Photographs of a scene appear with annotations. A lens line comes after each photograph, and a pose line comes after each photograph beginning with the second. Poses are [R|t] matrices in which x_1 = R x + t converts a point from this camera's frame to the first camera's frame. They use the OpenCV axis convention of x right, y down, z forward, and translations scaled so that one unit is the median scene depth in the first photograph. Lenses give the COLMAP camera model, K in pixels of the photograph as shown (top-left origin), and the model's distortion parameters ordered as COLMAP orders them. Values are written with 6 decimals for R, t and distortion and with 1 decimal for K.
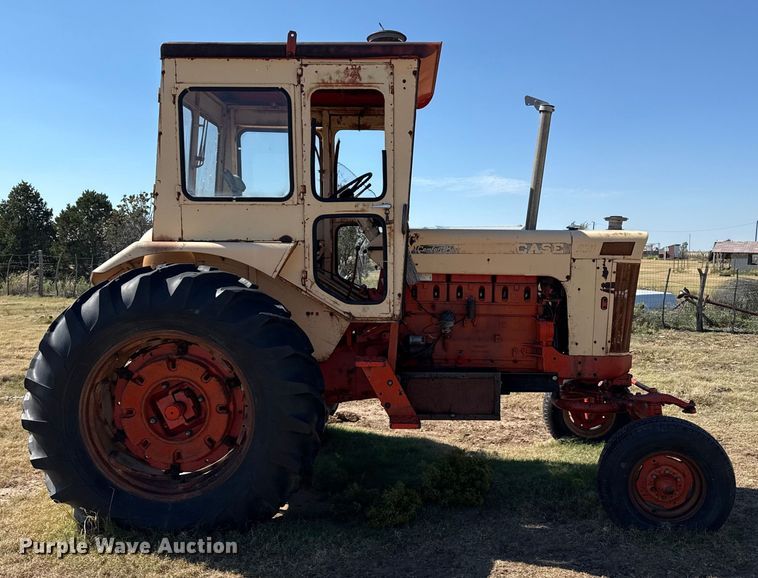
lens RADIAL K [[710.4, 0, 399.4], [0, 710.4, 292.9], [0, 0, 1]] dist [0.083592, 0.000000]
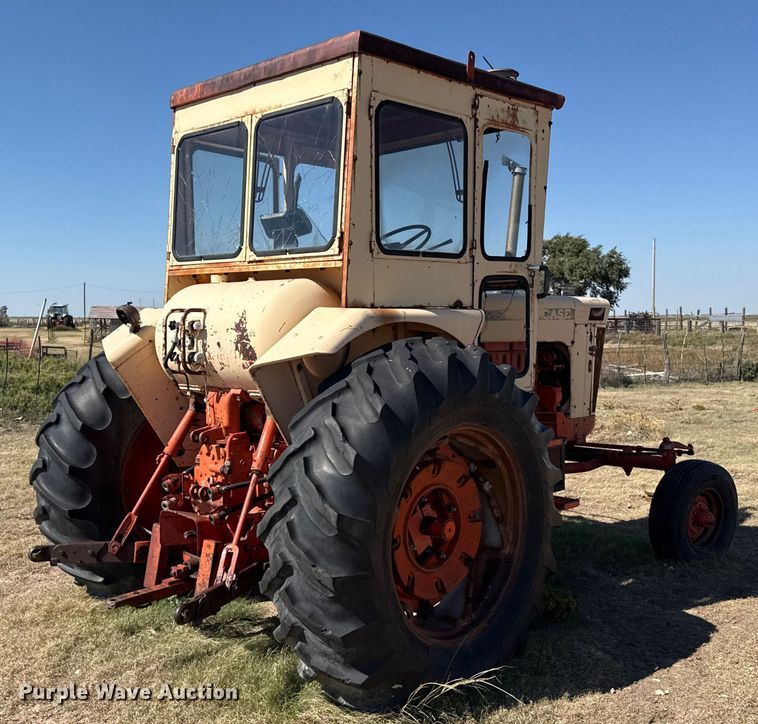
lens RADIAL K [[843.8, 0, 376.0], [0, 843.8, 381.8], [0, 0, 1]] dist [0.048628, 0.000000]
pose [[0.704825, -0.062054, 0.706662, -0.931368], [0.048725, 0.998049, 0.039044, -0.029968], [-0.707706, 0.006912, 0.706473, 0.389586]]
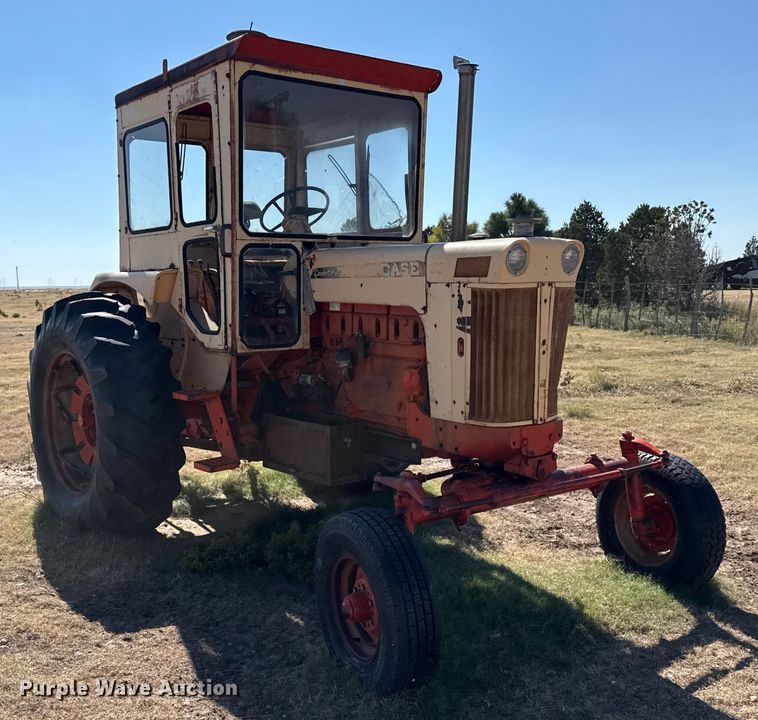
lens RADIAL K [[884.4, 0, 380.6], [0, 884.4, 355.0], [0, 0, 1]] dist [0.038747, 0.000000]
pose [[0.605589, 0.052916, -0.794017, 1.041655], [-0.026250, 0.998572, 0.046528, -0.017558], [0.795345, -0.007334, 0.606113, 0.481033]]
